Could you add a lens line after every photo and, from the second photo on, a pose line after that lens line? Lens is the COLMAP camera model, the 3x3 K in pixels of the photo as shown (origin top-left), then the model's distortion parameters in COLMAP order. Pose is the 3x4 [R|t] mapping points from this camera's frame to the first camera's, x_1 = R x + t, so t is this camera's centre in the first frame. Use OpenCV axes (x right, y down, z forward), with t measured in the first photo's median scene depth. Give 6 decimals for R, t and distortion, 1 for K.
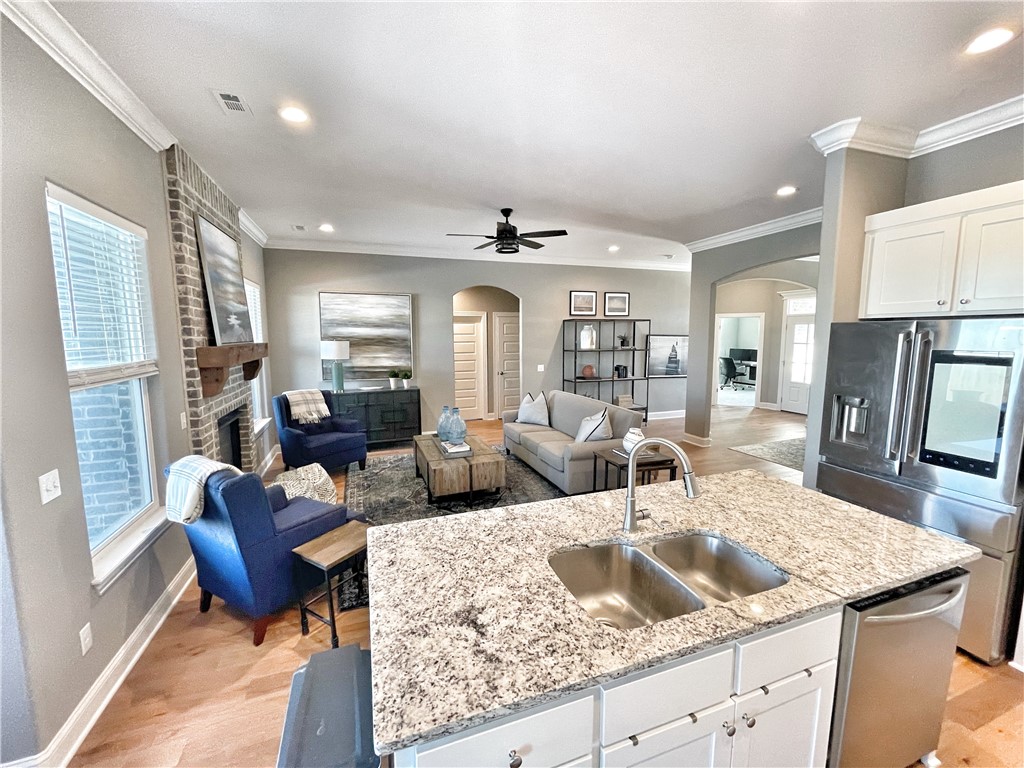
lens RADIAL K [[413.2, 0, 509.1], [0, 413.2, 380.7], [0, 0, 1]] dist [-0.003613, 0.000817]
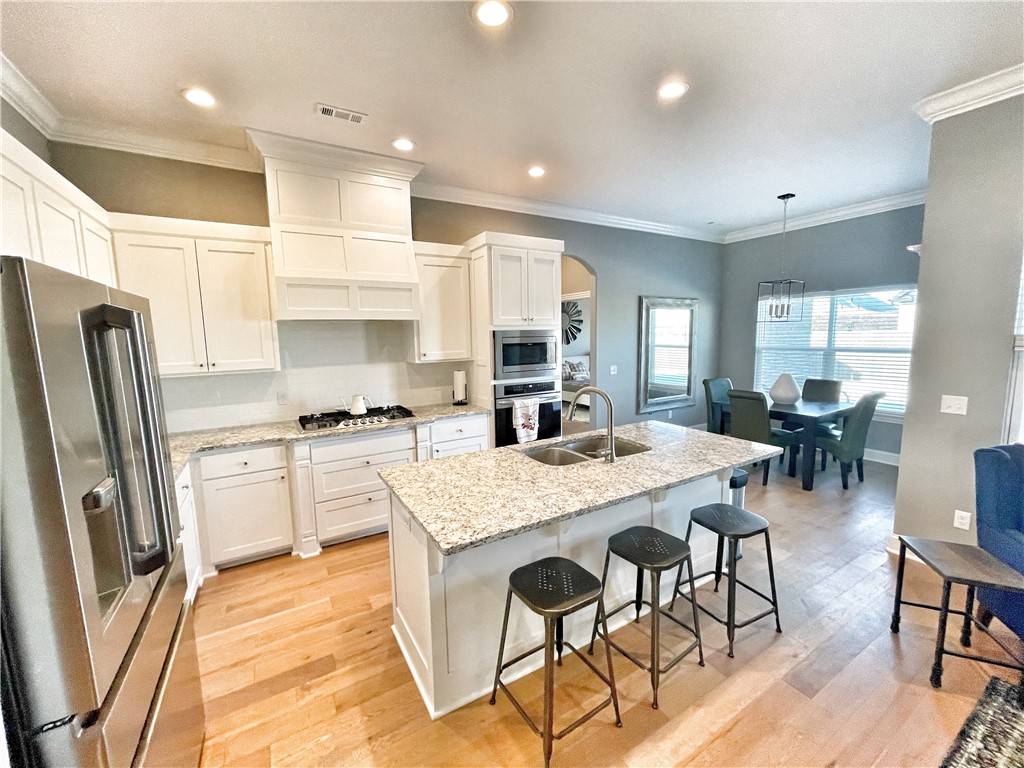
lens RADIAL K [[413.2, 0, 510.2], [0, 413.2, 379.3], [0, 0, 1]] dist [-0.003613, 0.000817]
pose [[-0.981499, 0.044472, -0.186232, 0.382371], [0.001448, 0.974348, 0.225042, -0.089225], [0.191463, 0.220608, -0.956386, 0.972477]]
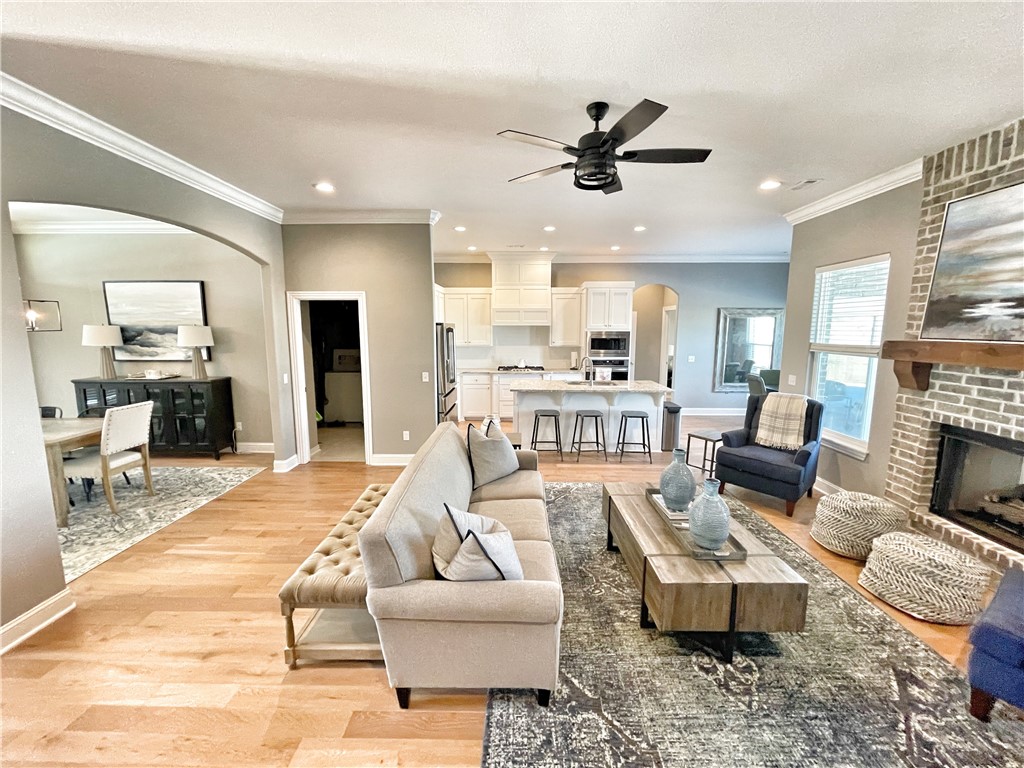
lens RADIAL K [[413.2, 0, 508.8], [0, 413.2, 380.0], [0, 0, 1]] dist [-0.003613, 0.000817]
pose [[-0.934105, -0.042498, 0.354461, -0.125364], [0.044114, 0.971539, 0.232734, -0.226469], [-0.354263, 0.233034, -0.905645, 1.937571]]
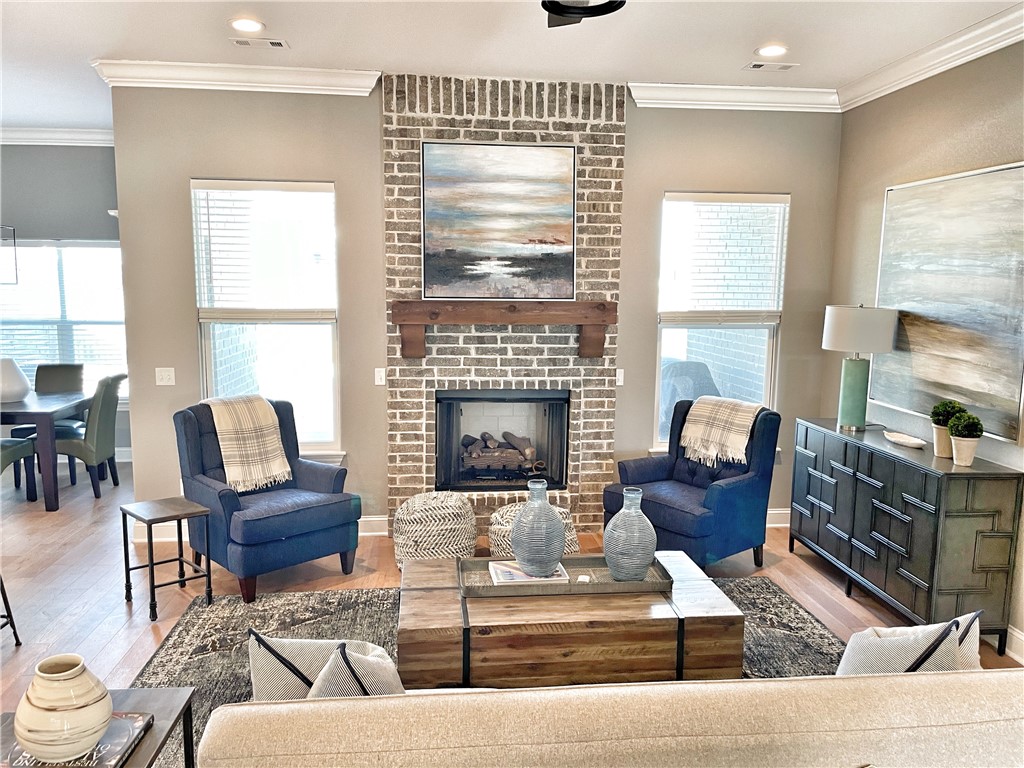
lens RADIAL K [[778.9, 0, 519.9], [0, 778.9, 396.5], [0, 0, 1]] dist [0.081965, -0.110698]
pose [[-0.236119, 0.141655, -0.961344, 0.683075], [-0.120019, 0.977491, 0.173513, -0.164475], [0.964284, 0.156349, -0.213803, 1.345015]]
